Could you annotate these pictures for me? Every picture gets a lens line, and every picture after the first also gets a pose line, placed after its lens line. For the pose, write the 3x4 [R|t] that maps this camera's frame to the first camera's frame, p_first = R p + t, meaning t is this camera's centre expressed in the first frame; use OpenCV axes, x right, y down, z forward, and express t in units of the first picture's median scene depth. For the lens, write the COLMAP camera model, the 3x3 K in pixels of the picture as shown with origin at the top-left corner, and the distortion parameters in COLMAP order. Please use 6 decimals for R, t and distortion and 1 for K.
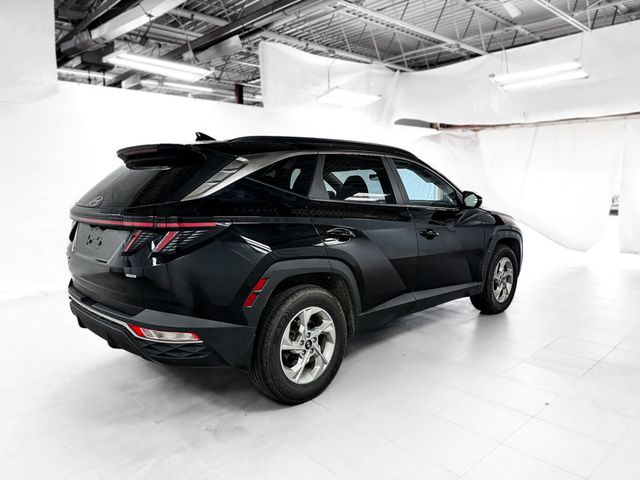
lens RADIAL K [[455.9, 0, 320.0], [0, 455.9, 240.0], [0, 0, 1]] dist [0.008029, -0.001140]
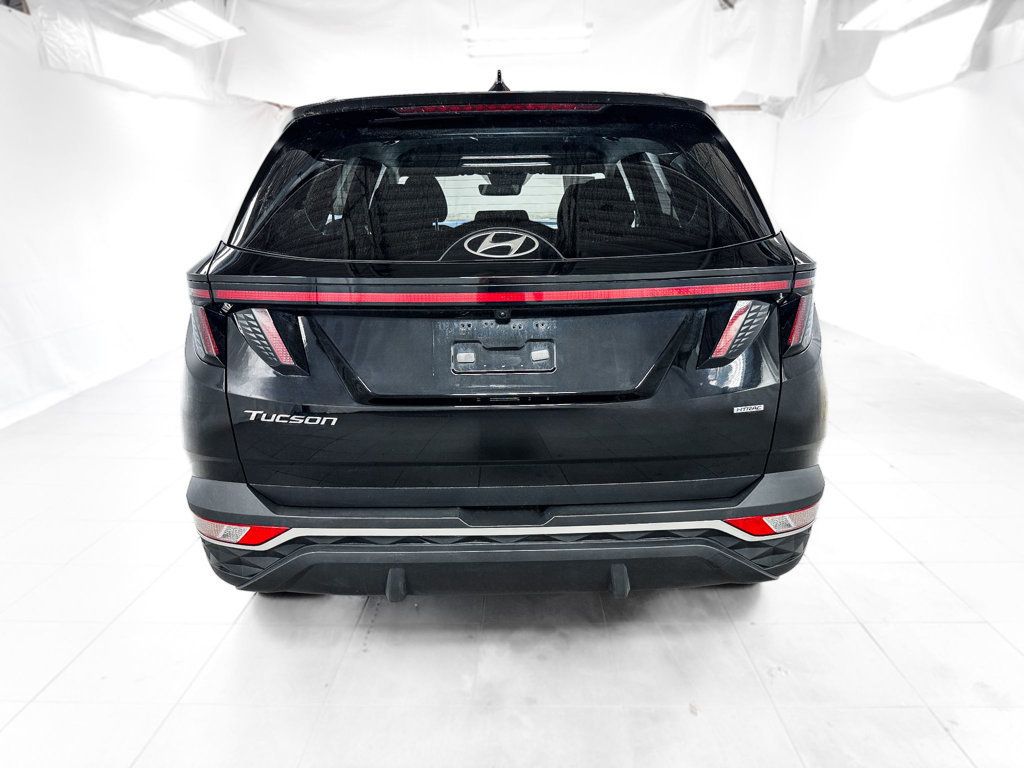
lens RADIAL K [[729.4, 0, 512.0], [0, 729.4, 384.0], [0, 0, 1]] dist [0.008029, -0.001140]
pose [[0.682858, -0.178824, 0.708327, -0.866446], [0.095502, 0.983109, 0.156128, -0.062297], [-0.724282, -0.038967, 0.688402, 0.566700]]
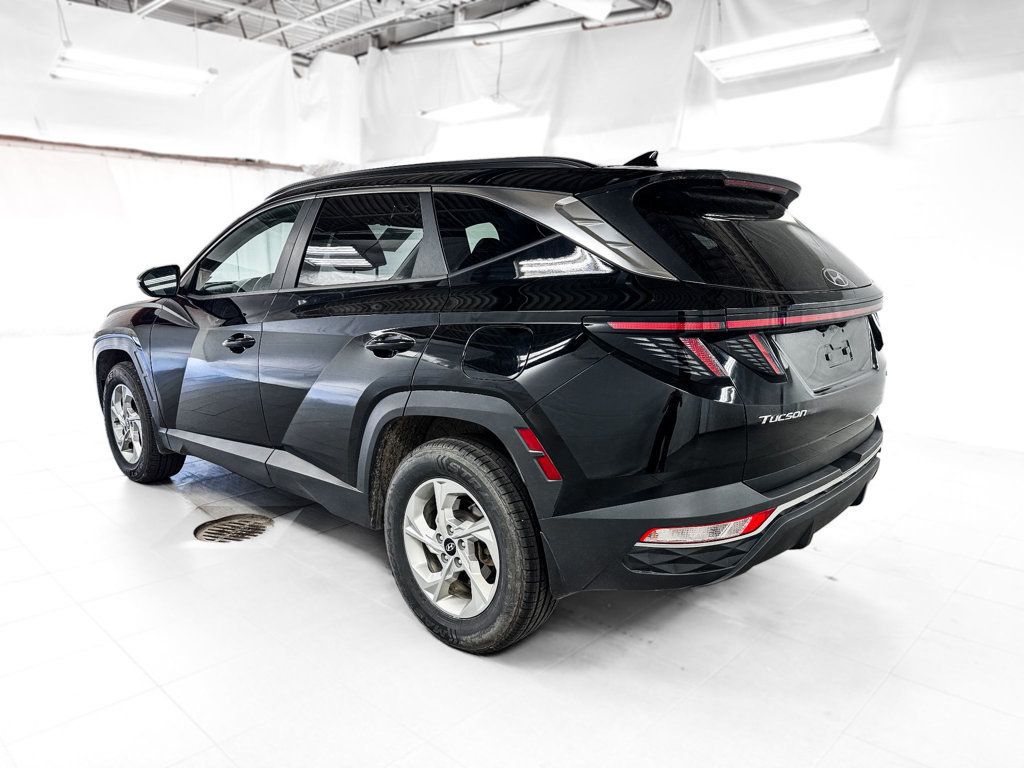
lens RADIAL K [[729.4, 0, 512.0], [0, 729.4, 384.0], [0, 0, 1]] dist [0.008029, -0.001140]
pose [[-0.091812, -0.170458, 0.981078, -1.259784], [0.122179, 0.975867, 0.180986, -0.157054], [-0.988252, 0.136484, -0.068770, 1.384843]]
